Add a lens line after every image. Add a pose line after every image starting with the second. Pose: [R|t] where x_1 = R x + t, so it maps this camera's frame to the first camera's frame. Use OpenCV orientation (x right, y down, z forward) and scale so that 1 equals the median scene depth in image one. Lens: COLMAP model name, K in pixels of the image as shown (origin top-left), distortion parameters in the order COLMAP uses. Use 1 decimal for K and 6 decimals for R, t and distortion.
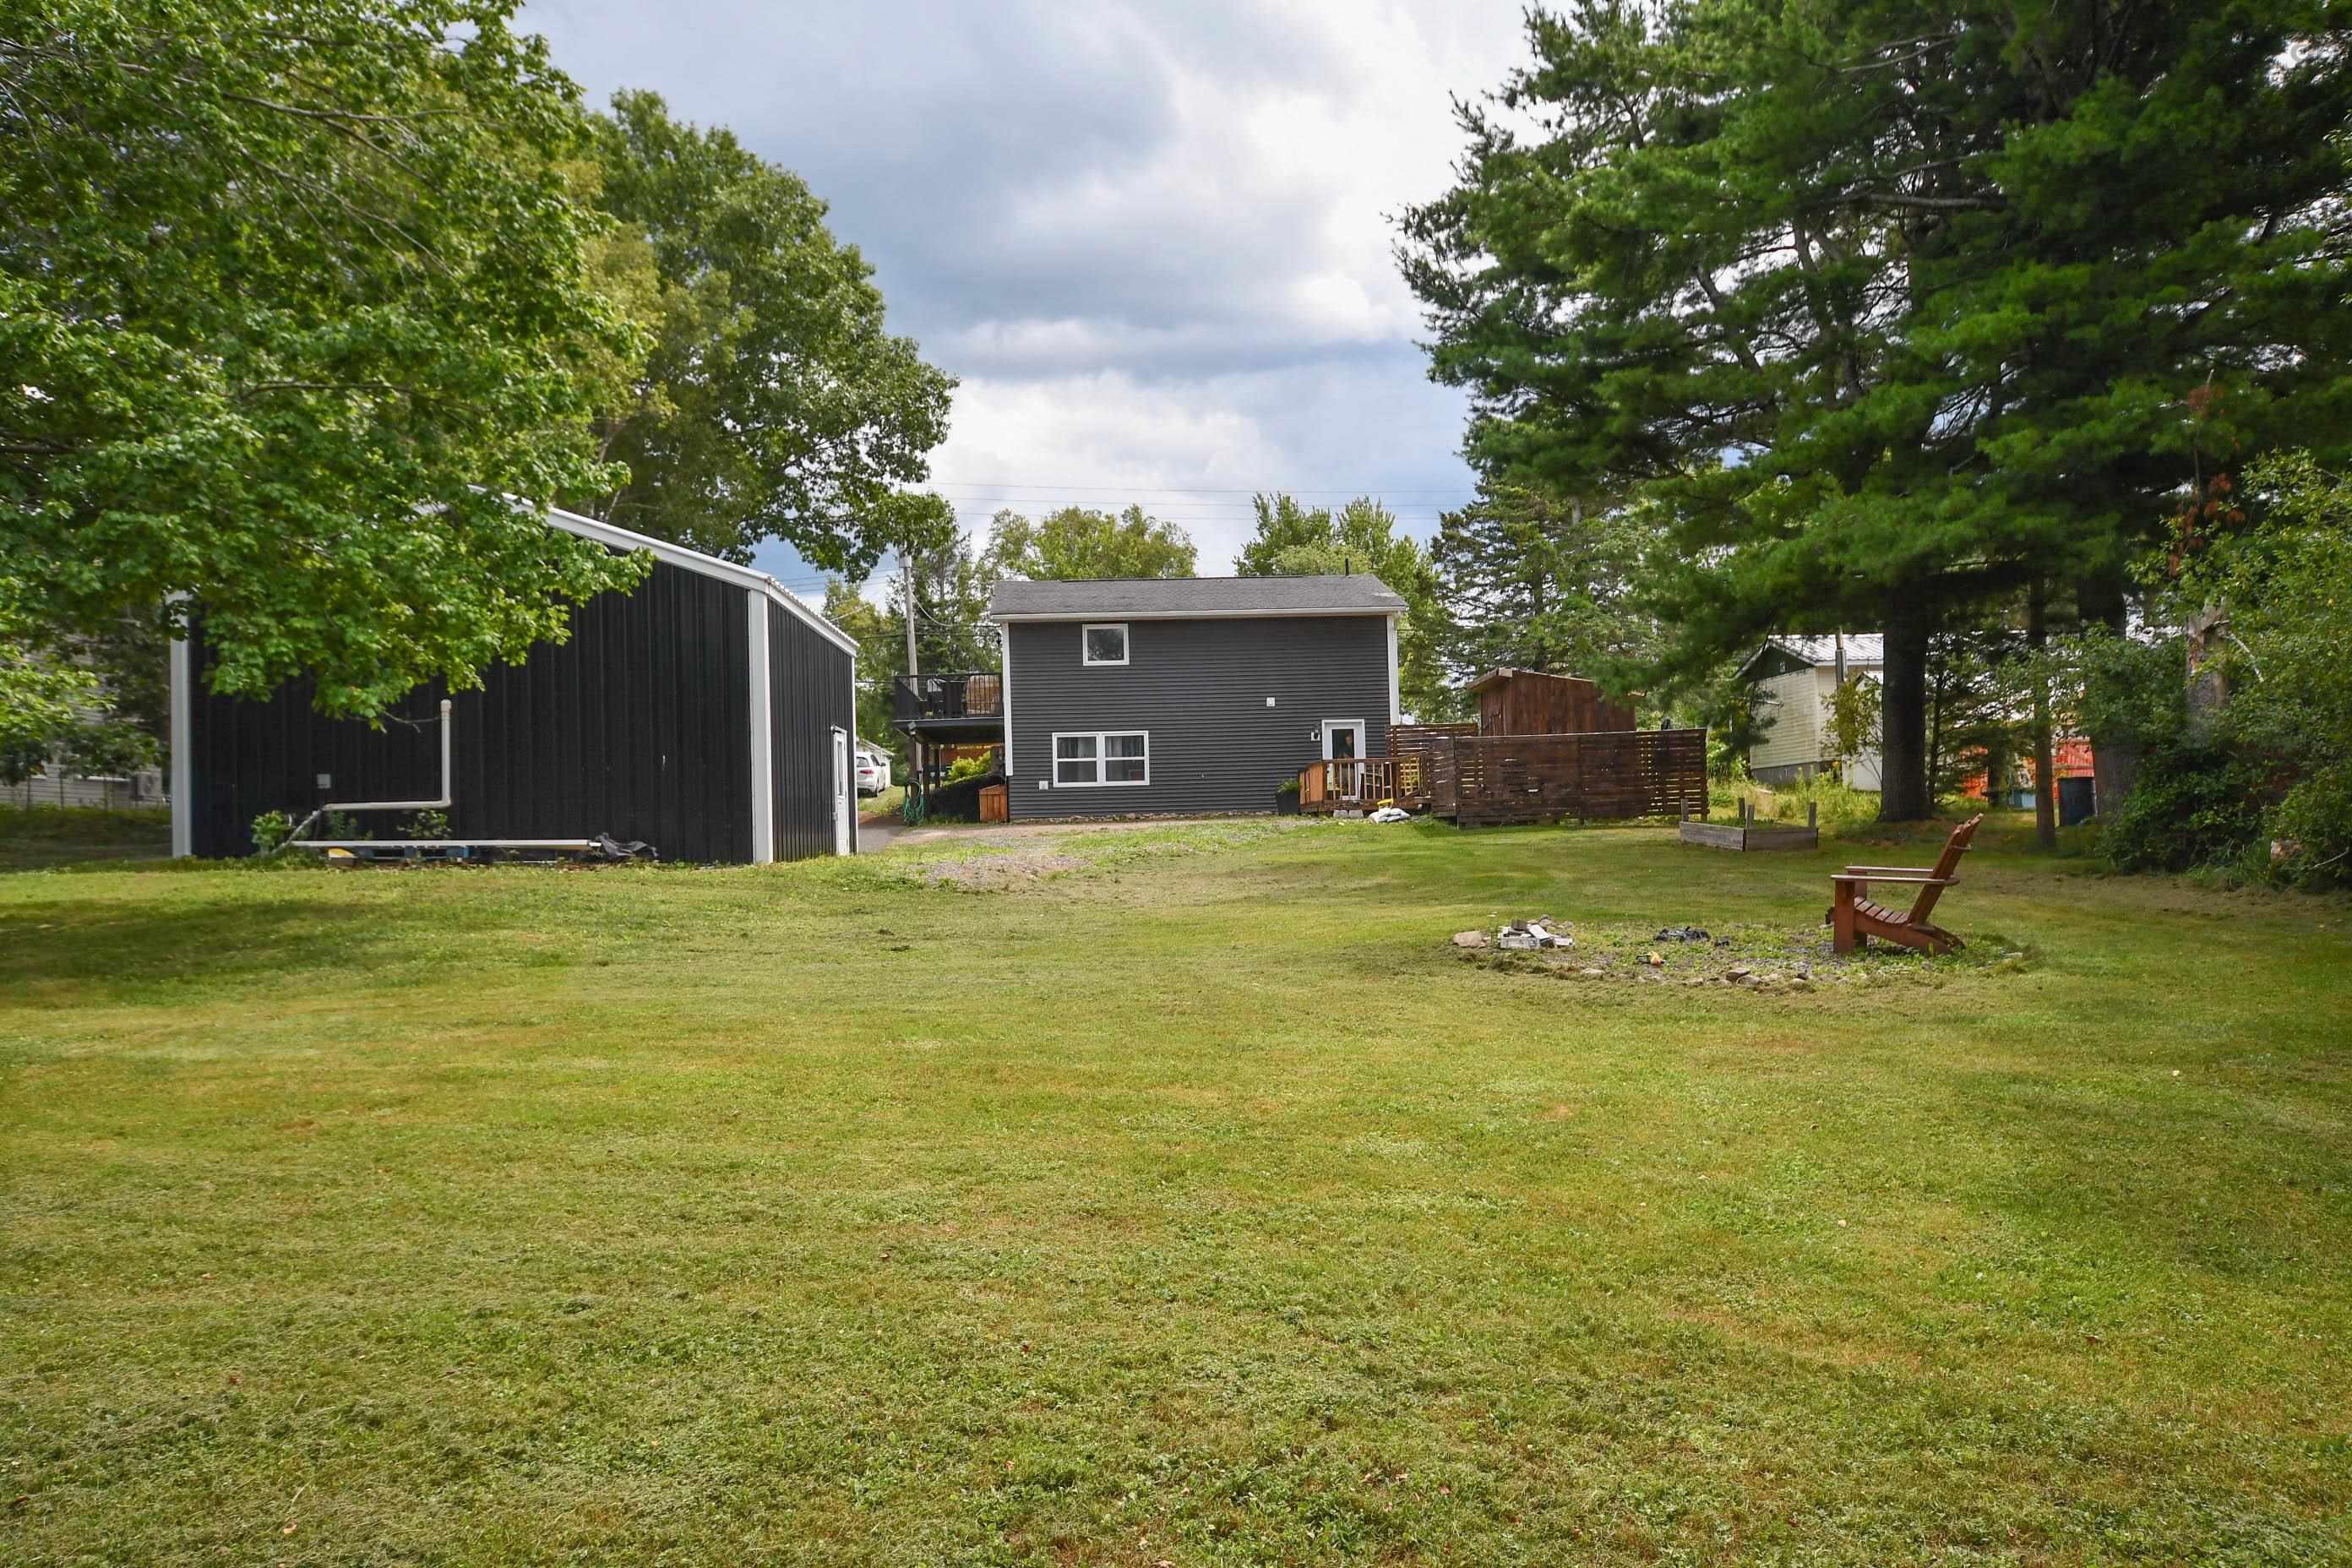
lens RADIAL K [[1757.3, 0, 1169.1], [0, 1757.3, 781.0], [0, 0, 1]] dist [-0.001458, -0.000225]
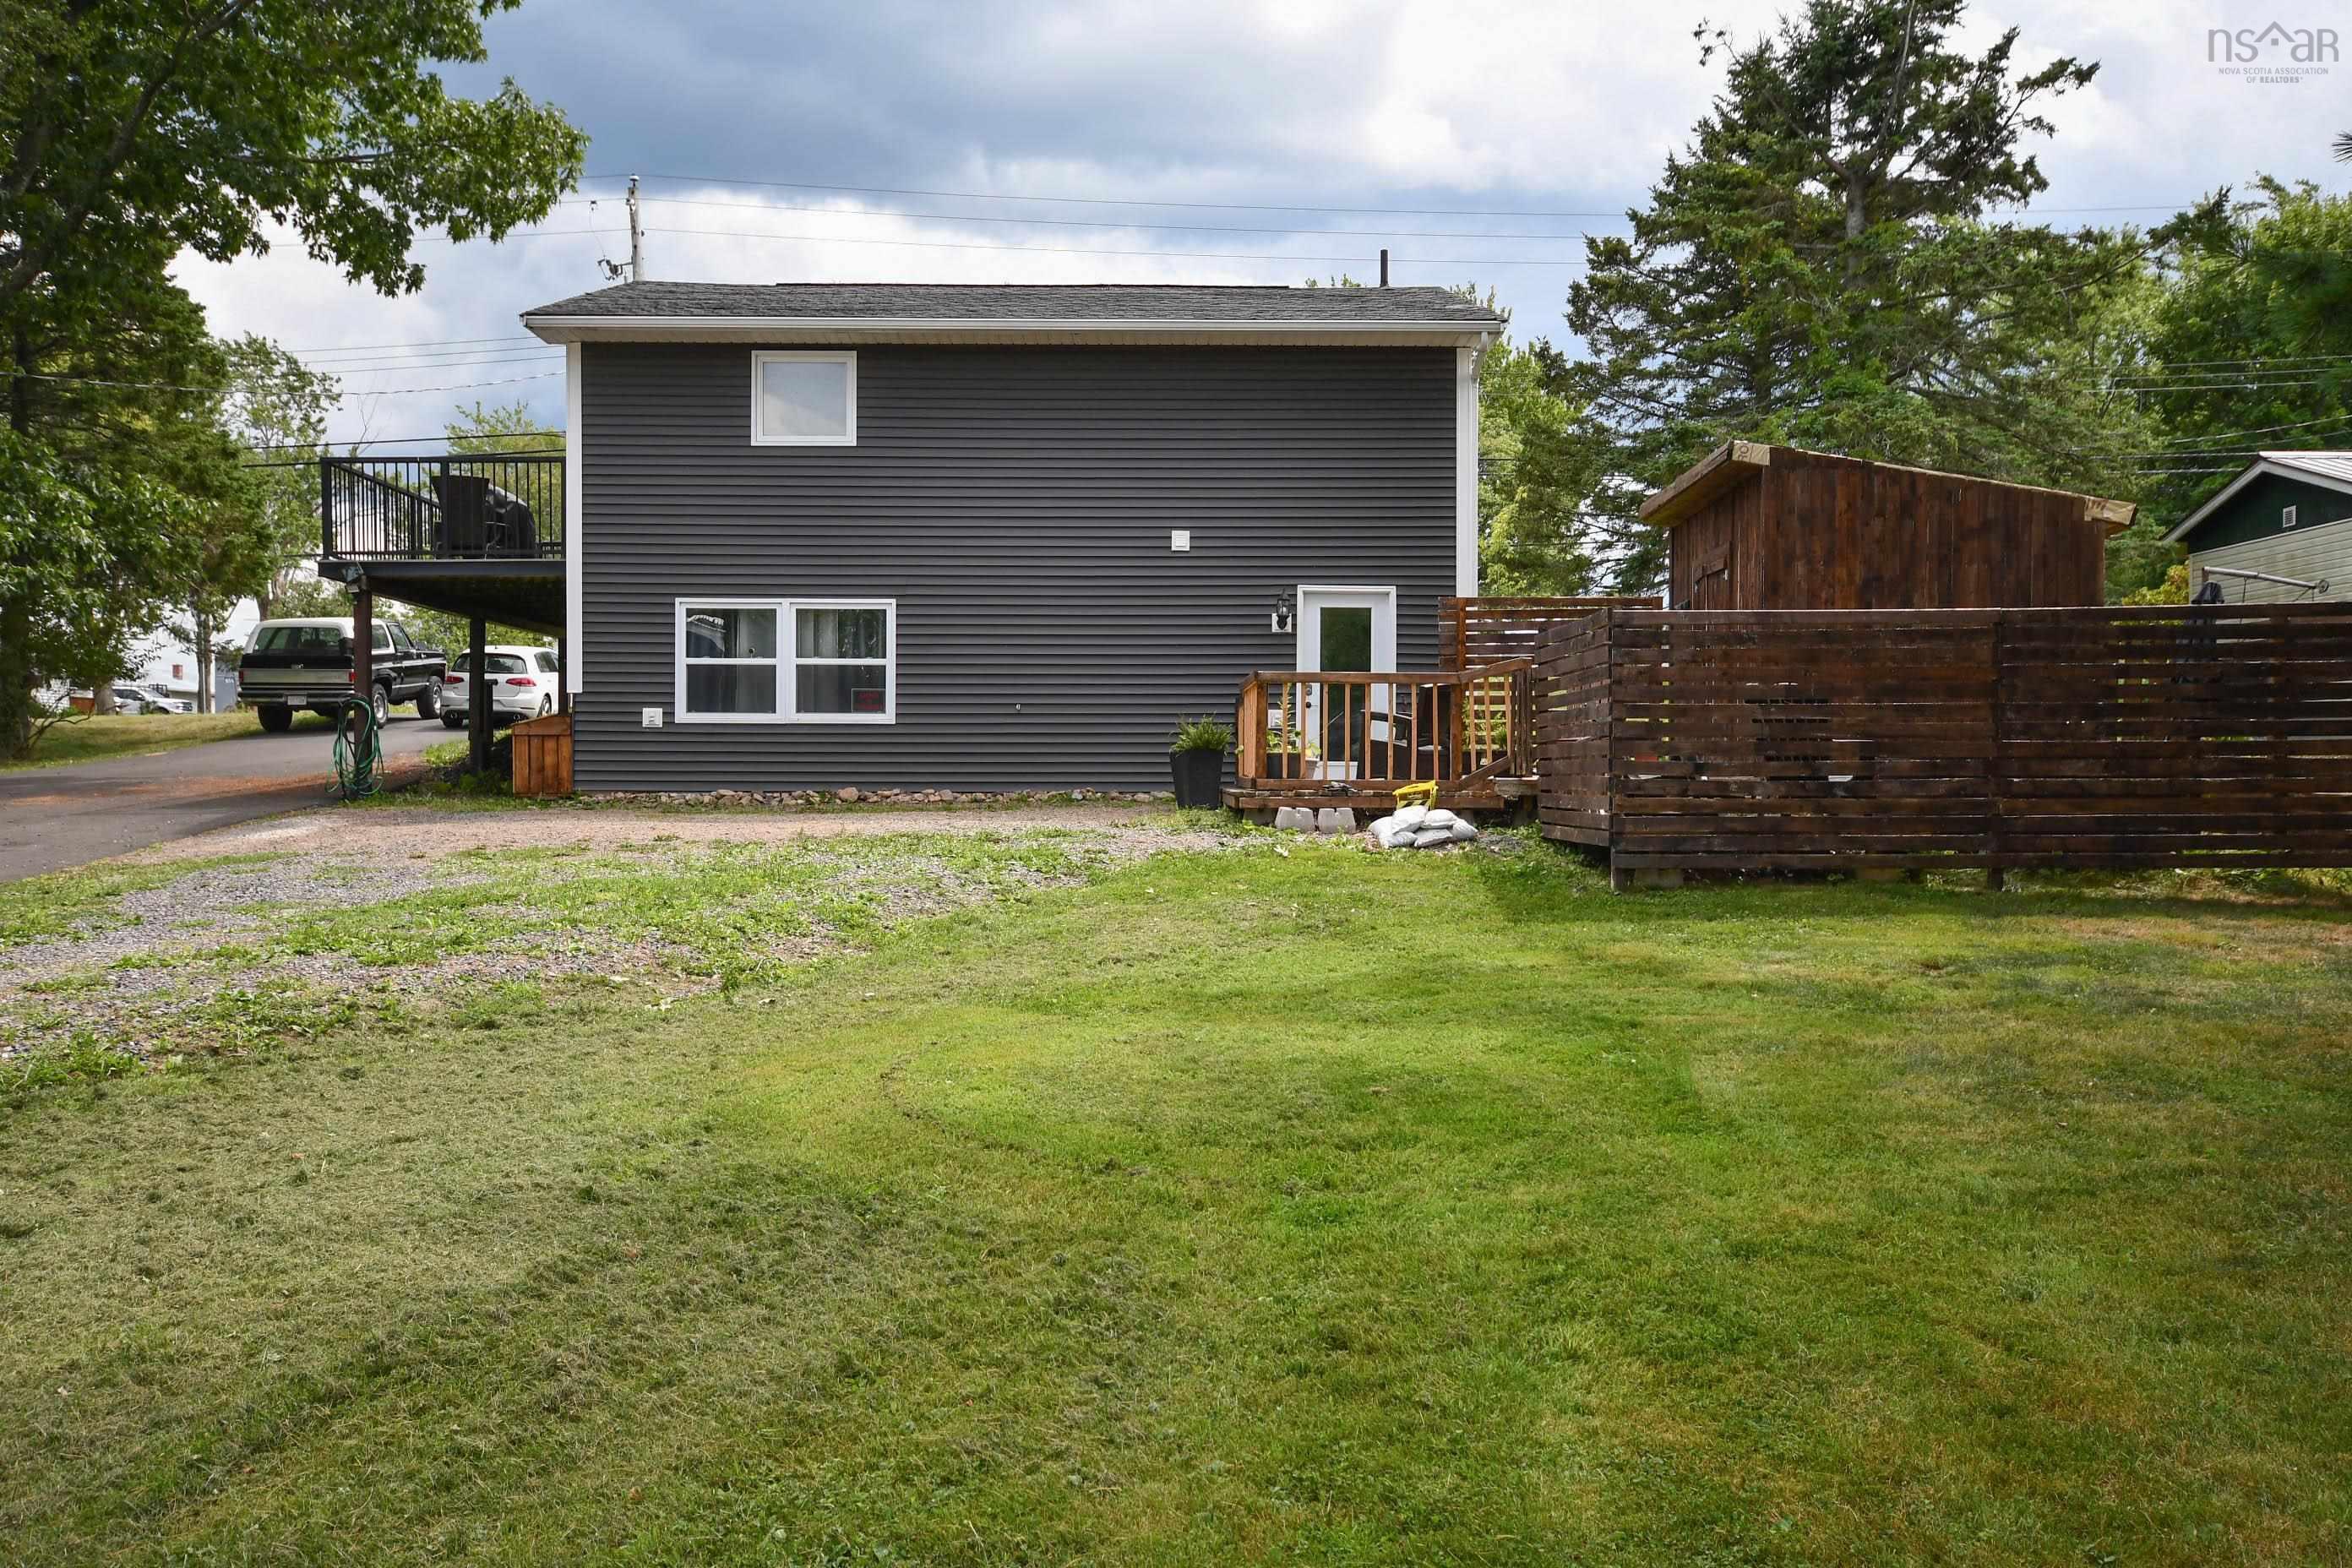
lens RADIAL K [[2005.4, 0, 1179.8], [0, 2005.4, 792.6], [0, 0, 1]] dist [0.000007, 0.001624]
pose [[0.998782, 0.029314, -0.039695, 0.079480], [-0.027651, 0.998743, 0.041813, -0.003375], [0.040871, -0.040665, 0.998337, 0.505481]]
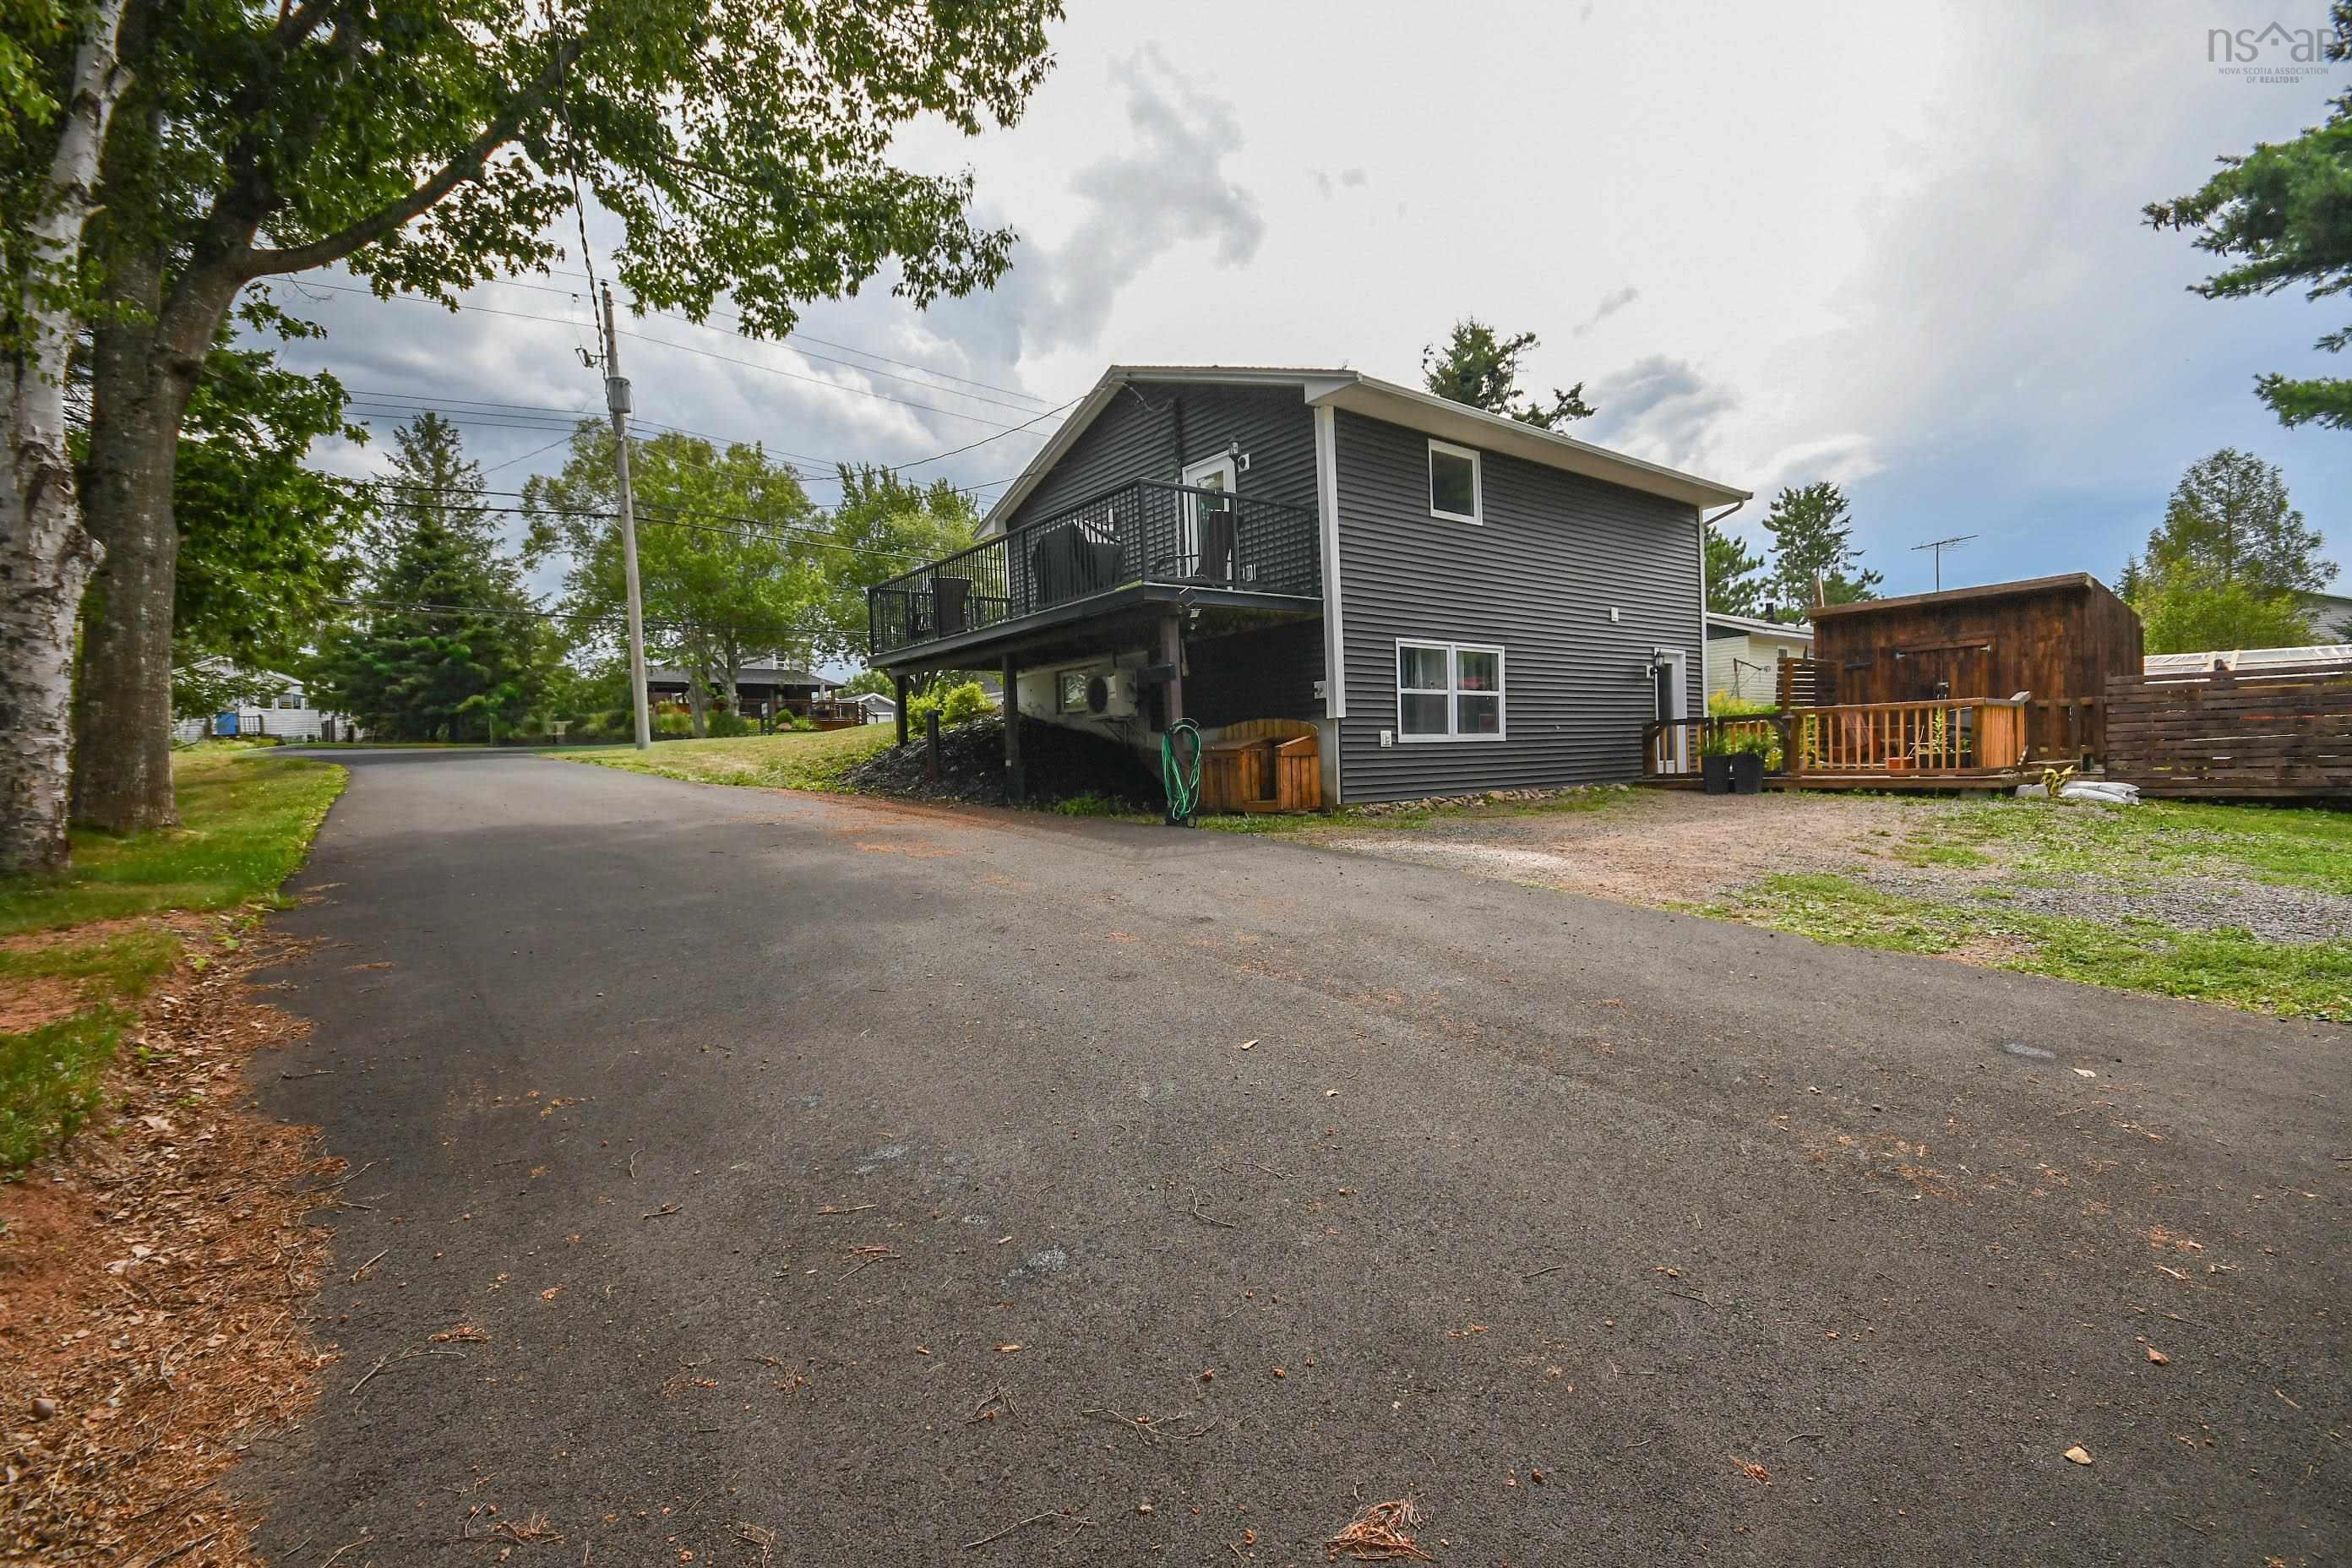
lens RADIAL K [[1036.1, 0, 1169.8], [0, 1036.1, 781.9], [0, 0, 1]] dist [-0.001893, -0.004172]
pose [[0.820794, -0.008531, 0.571160, -0.294451], [-0.013170, 0.999340, 0.033852, 0.005663], [-0.571072, -0.035307, 0.820140, 0.785180]]
